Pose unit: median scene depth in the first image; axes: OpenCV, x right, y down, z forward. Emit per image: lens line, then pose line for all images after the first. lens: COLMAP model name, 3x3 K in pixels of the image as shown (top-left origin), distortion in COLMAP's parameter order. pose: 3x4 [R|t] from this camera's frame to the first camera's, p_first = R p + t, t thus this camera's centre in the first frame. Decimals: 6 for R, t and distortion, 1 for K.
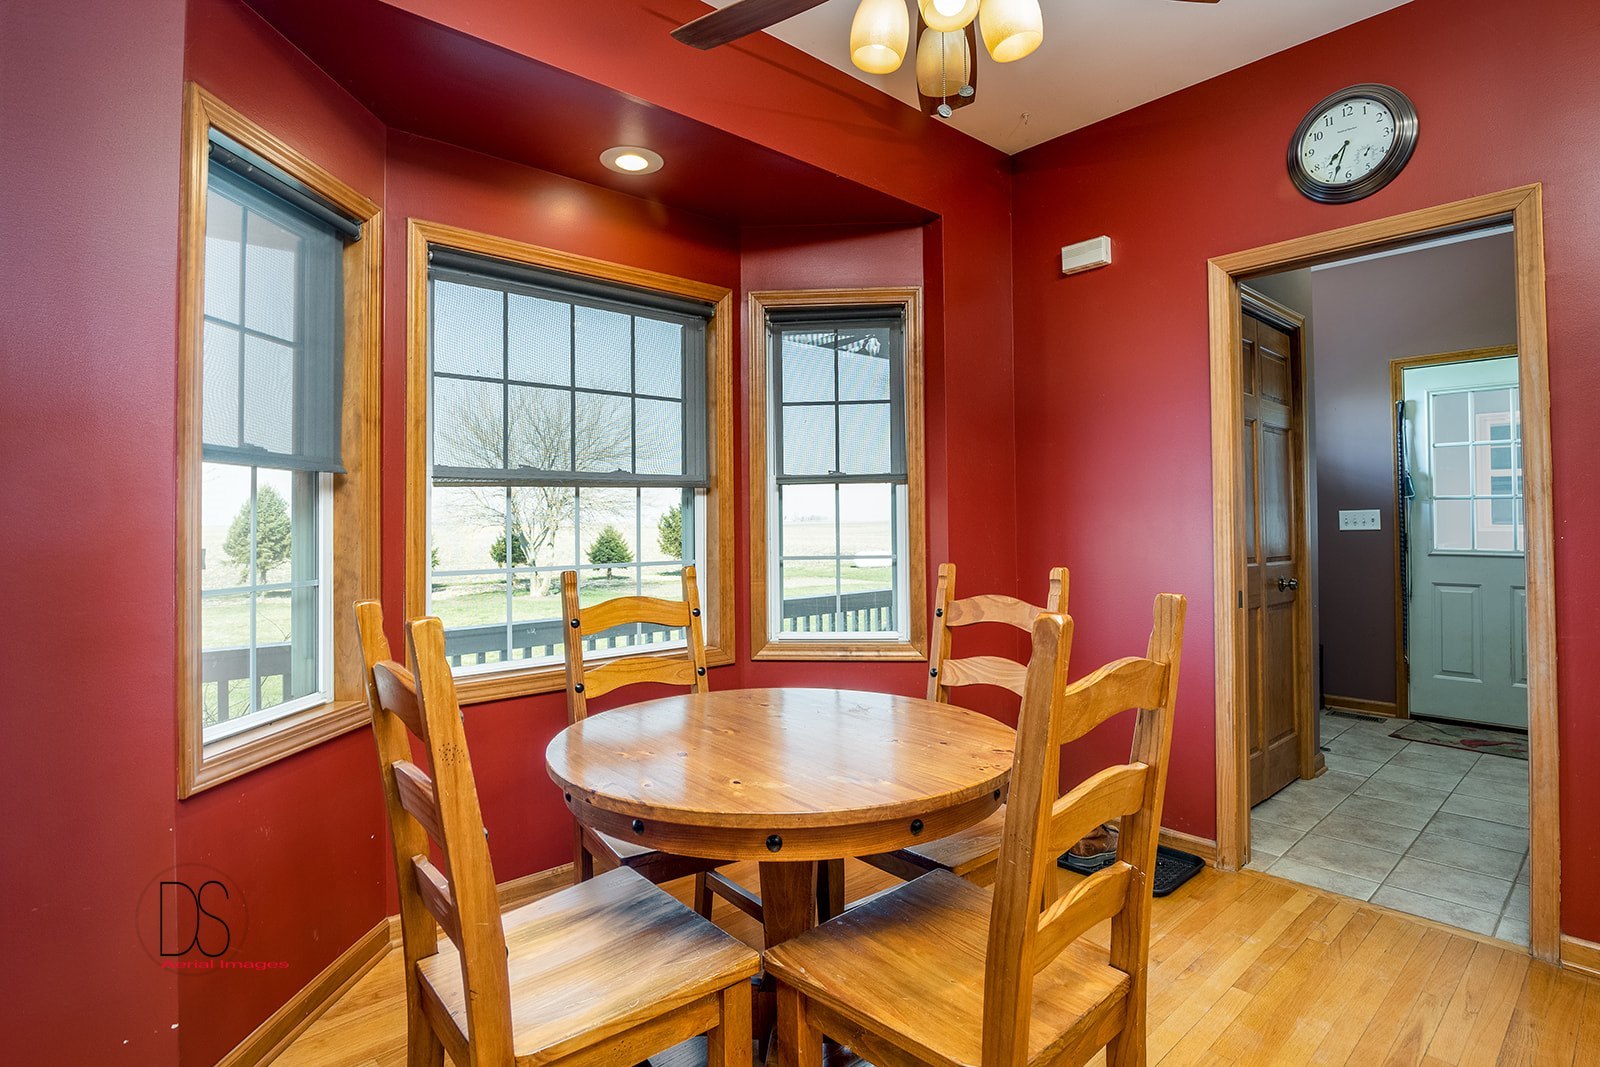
lens RADIAL K [[816.5, 0, 779.7], [0, 816.5, 510.5], [0, 0, 1]] dist [-0.037260, -0.000630]
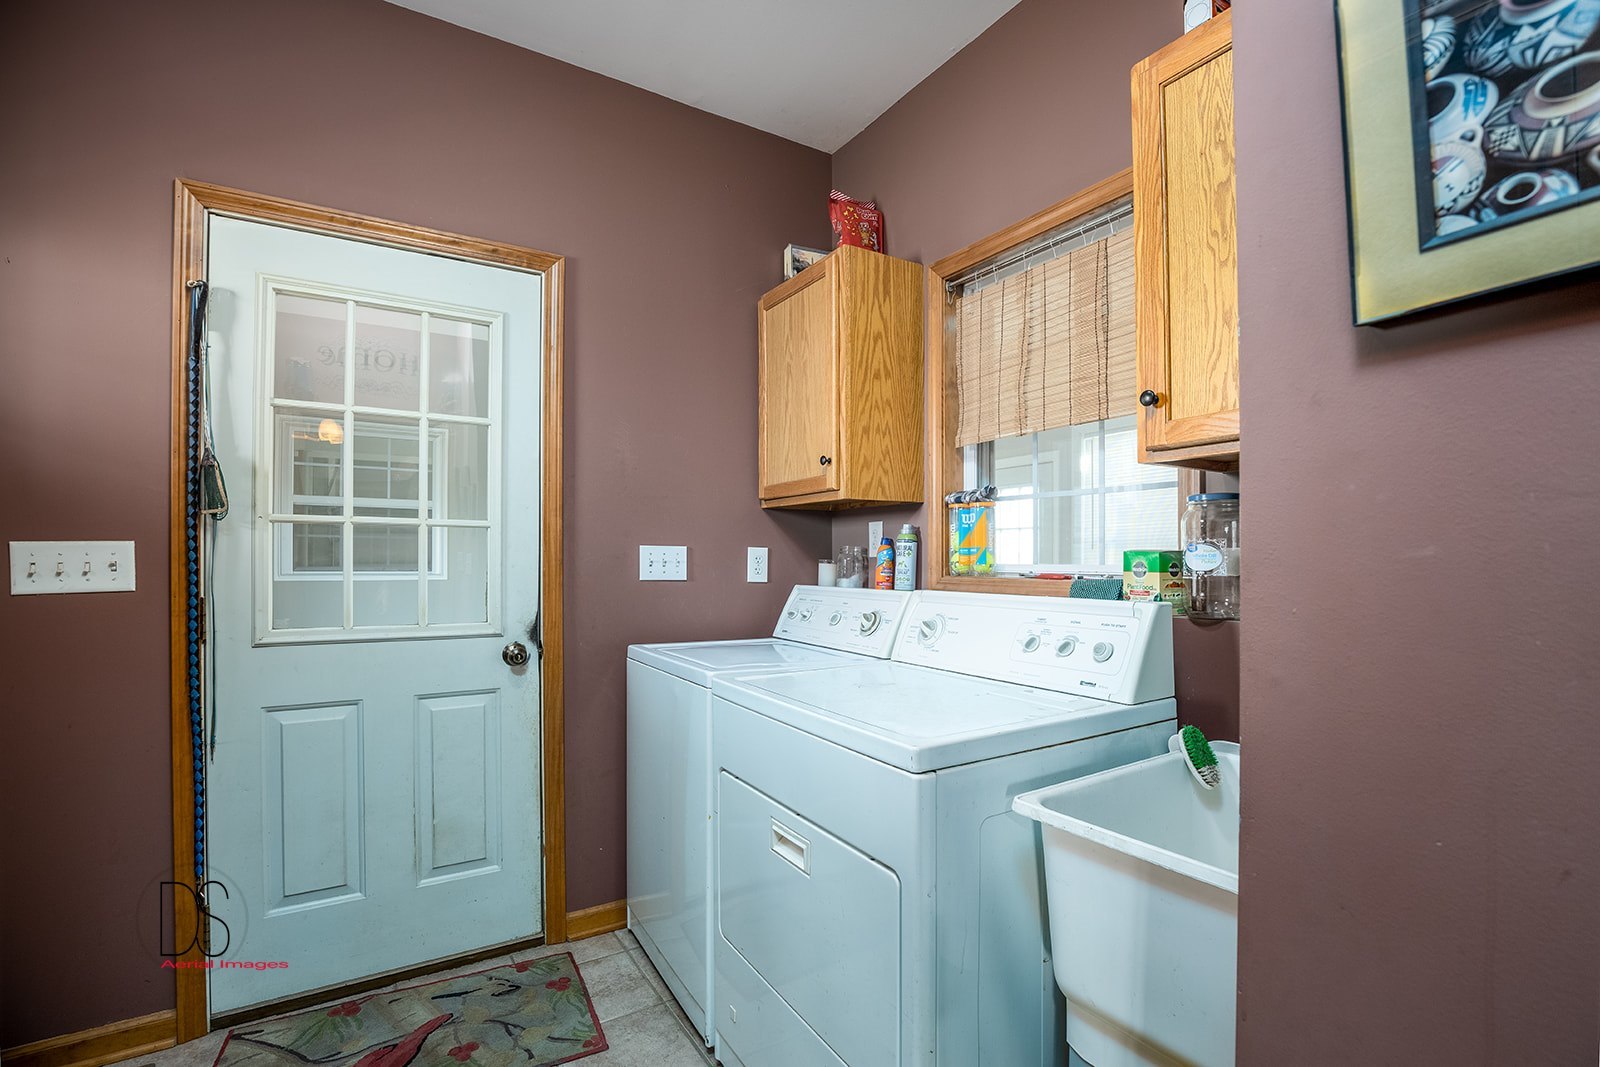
lens RADIAL K [[722.6, 0, 803.6], [0, 722.6, 560.4], [0, 0, 1]] dist [-0.023373, 0.000092]
pose [[0.163471, 0.011134, 0.986485, 0.466735], [-0.017870, 0.999806, -0.008323, 0.006613], [-0.986386, -0.016268, 0.163638, 0.625053]]
